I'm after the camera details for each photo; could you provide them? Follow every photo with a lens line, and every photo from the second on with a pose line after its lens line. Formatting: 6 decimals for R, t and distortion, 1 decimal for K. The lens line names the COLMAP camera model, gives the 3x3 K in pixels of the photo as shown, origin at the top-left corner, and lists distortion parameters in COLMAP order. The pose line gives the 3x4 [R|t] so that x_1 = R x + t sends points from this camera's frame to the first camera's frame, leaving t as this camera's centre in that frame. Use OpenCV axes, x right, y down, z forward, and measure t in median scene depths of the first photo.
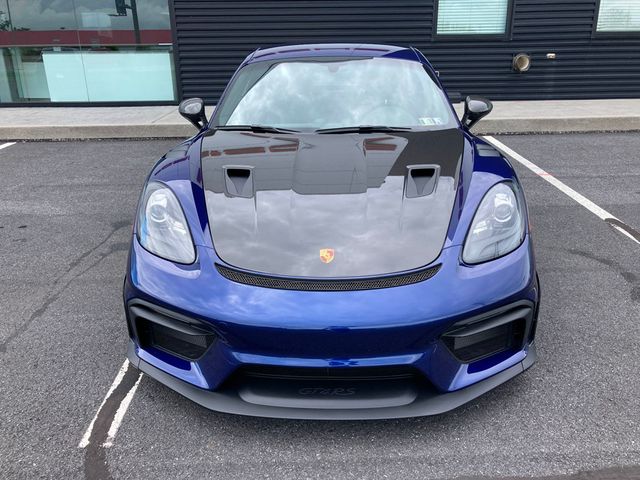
lens RADIAL K [[548.9, 0, 324.0], [0, 548.9, 248.8], [0, 0, 1]] dist [-0.000484, 0.028600]
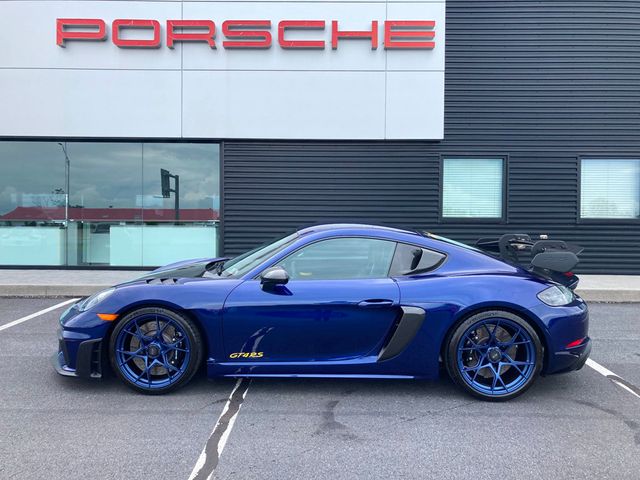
lens RADIAL K [[527.1, 0, 318.1], [0, 527.1, 226.3], [0, 0, 1]] dist [0.013240, -0.001212]
pose [[0.999032, 0.019408, -0.039469, -0.017185], [-0.031786, 0.938821, -0.342936, 0.023683], [0.030399, 0.343859, 0.938529, -0.061778]]
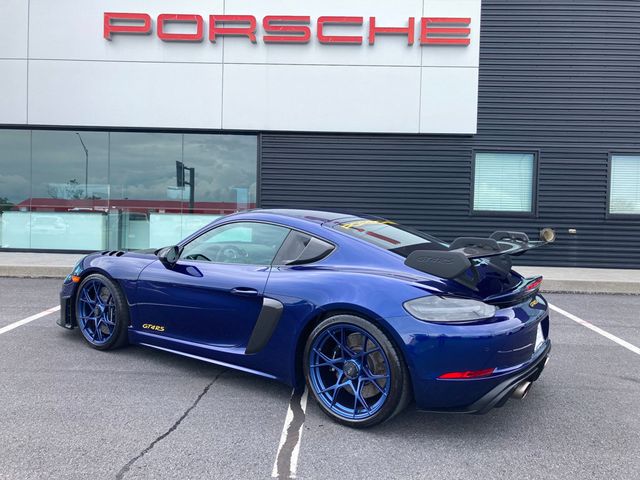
lens RADIAL K [[527.1, 0, 318.3], [0, 527.1, 229.5], [0, 0, 1]] dist [0.013240, -0.001212]
pose [[0.997515, 0.037508, -0.059640, -0.065243], [-0.055059, 0.943162, -0.327741, 0.048577], [0.043957, 0.330210, 0.942883, -0.095383]]
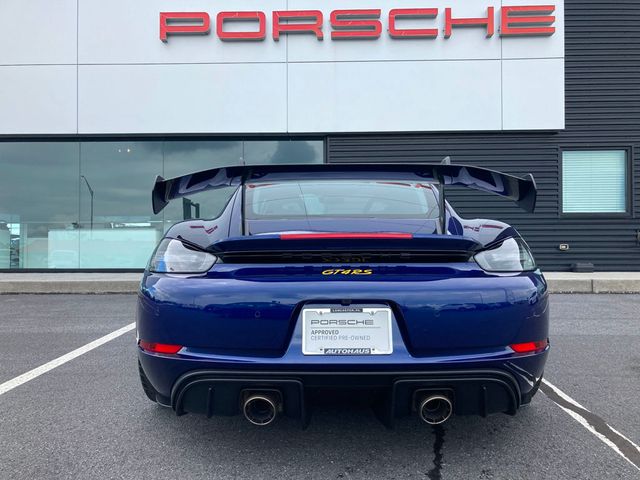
lens RADIAL K [[527.1, 0, 315.4], [0, 527.1, 242.8], [0, 0, 1]] dist [0.013240, -0.001212]
pose [[0.997881, 0.008710, -0.064486, -0.226548], [-0.031539, 0.931560, -0.362218, 0.069484], [0.056918, 0.363484, 0.929860, 0.000445]]
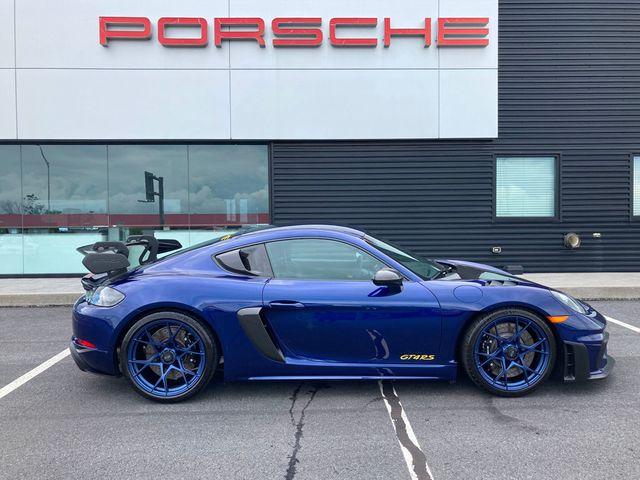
lens RADIAL K [[548.9, 0, 322.4], [0, 548.9, 238.0], [0, 0, 1]] dist [-0.000484, 0.028600]
pose [[0.999982, 0.003325, -0.004920, -0.159508], [-0.004757, 0.944417, -0.328714, 0.036084], [0.003553, 0.328732, 0.944417, -0.086330]]
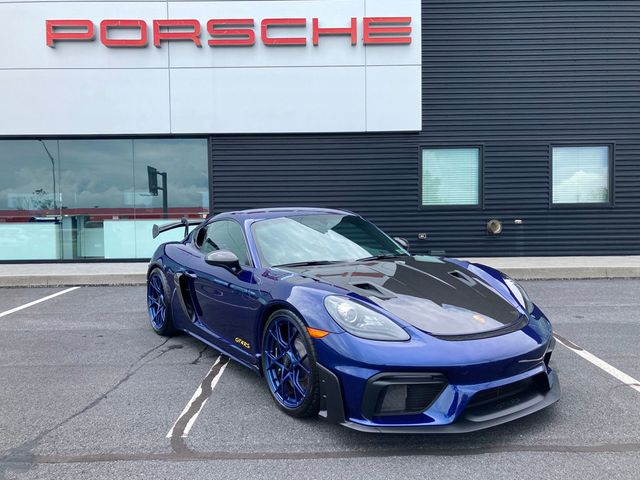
lens RADIAL K [[548.9, 0, 322.0], [0, 548.9, 237.3], [0, 0, 1]] dist [-0.000484, 0.028600]
pose [[0.999717, -0.000982, -0.023786, 0.008236], [-0.006667, 0.947620, -0.319332, 0.074080], [0.022853, 0.319400, 0.947344, -0.152324]]
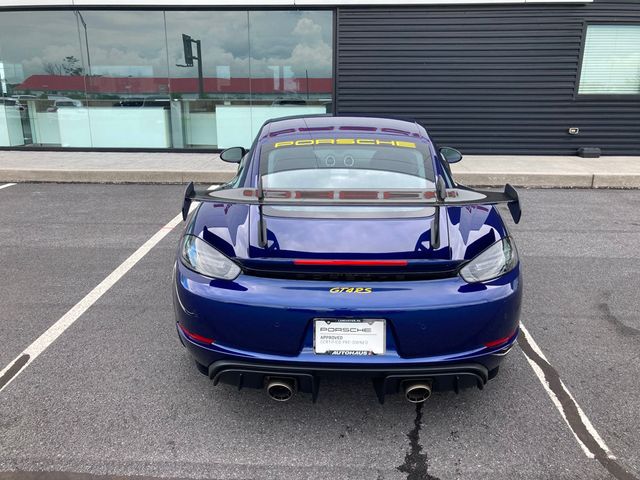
lens RADIAL K [[527.1, 0, 312.6], [0, 527.1, 246.0], [0, 0, 1]] dist [0.013240, -0.001212]
pose [[0.996441, 0.035303, -0.076542, -0.227099], [-0.040743, 0.996665, -0.070709, 0.001962], [0.073791, 0.073576, 0.994556, -0.051733]]
